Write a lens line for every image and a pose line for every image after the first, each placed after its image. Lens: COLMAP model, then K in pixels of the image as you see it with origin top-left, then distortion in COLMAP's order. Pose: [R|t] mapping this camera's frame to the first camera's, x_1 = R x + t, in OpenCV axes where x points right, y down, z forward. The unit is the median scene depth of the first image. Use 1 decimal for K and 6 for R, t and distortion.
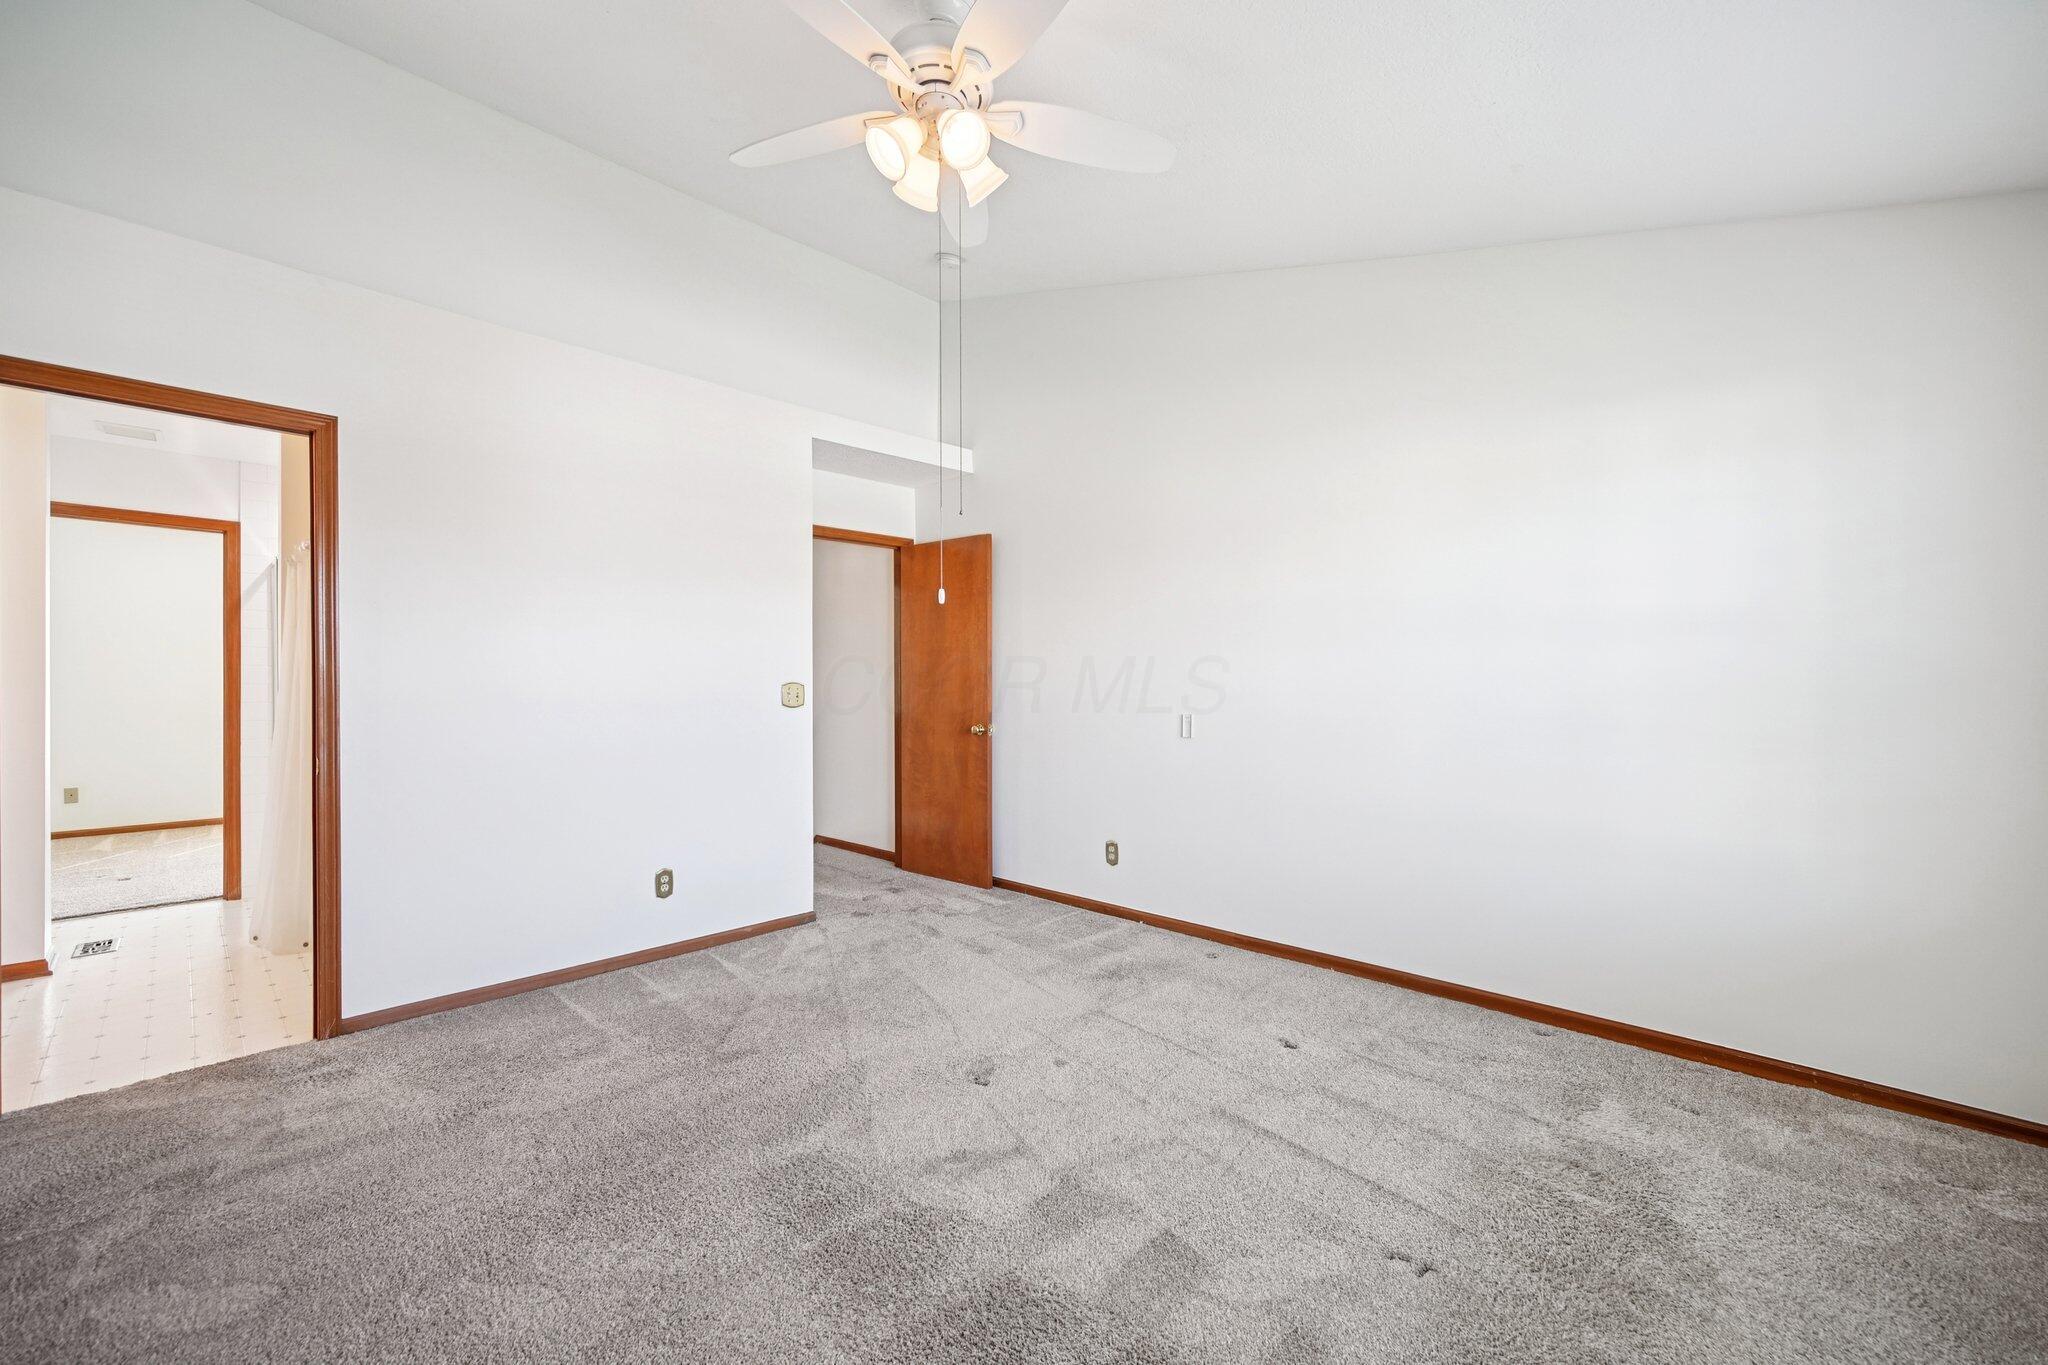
lens RADIAL K [[829.0, 0, 1019.0], [0, 829.0, 680.7], [0, 0, 1]] dist [-0.001181, -0.000060]
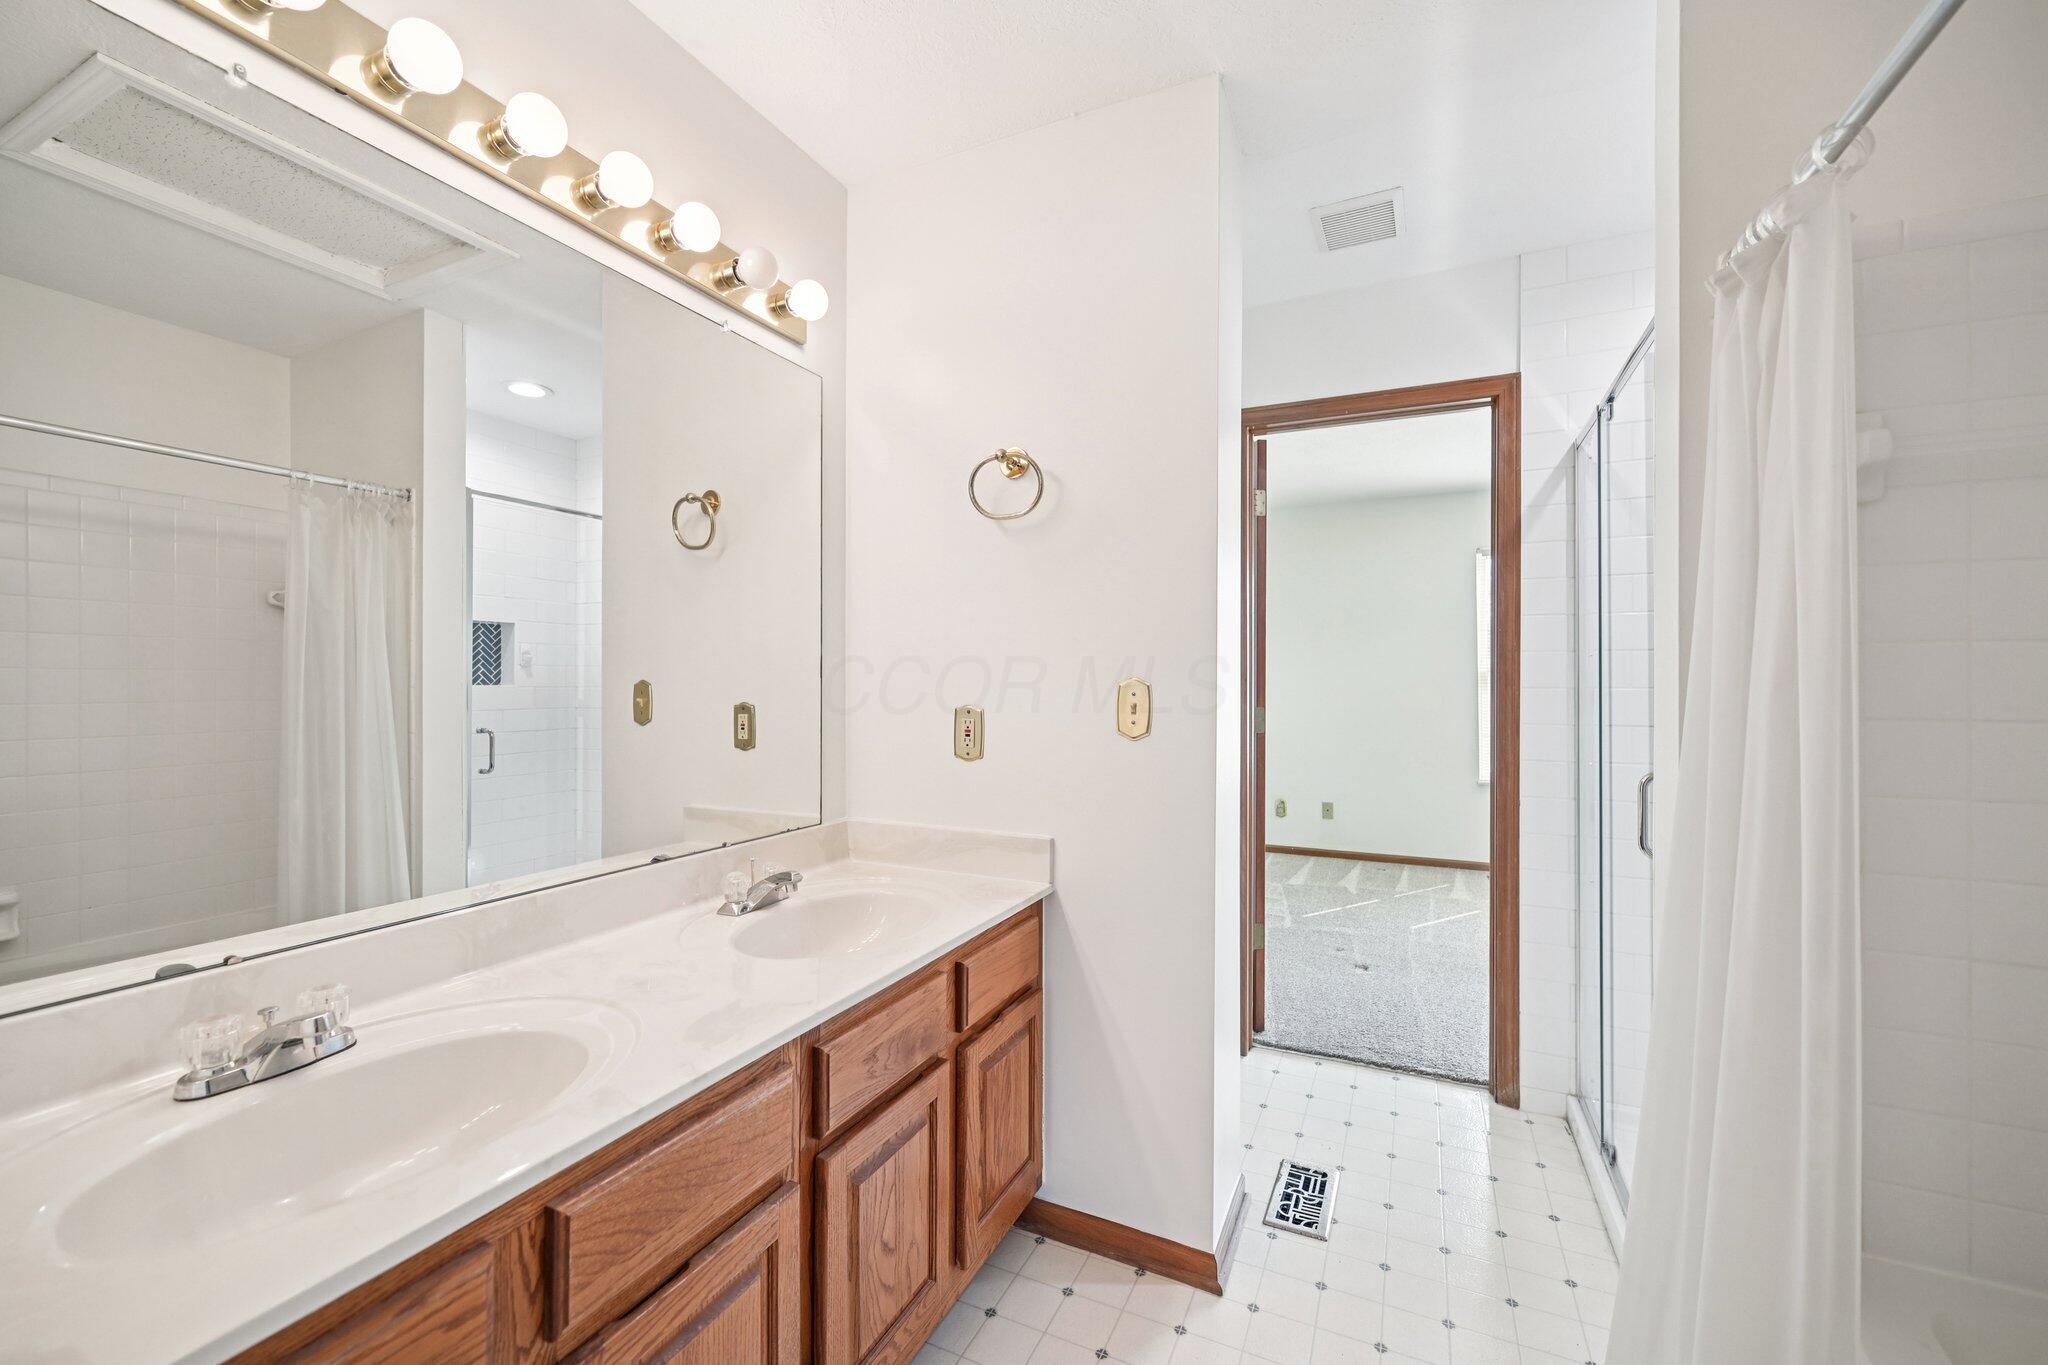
lens RADIAL K [[829.0, 0, 1013.2], [0, 829.0, 685.7], [0, 0, 1]] dist [-0.001181, -0.000060]
pose [[0.318939, 0.001116, -0.947775, -0.555491], [-0.001506, 0.999999, 0.000671, 0.001907], [0.947774, 0.001214, 0.318940, 0.540879]]
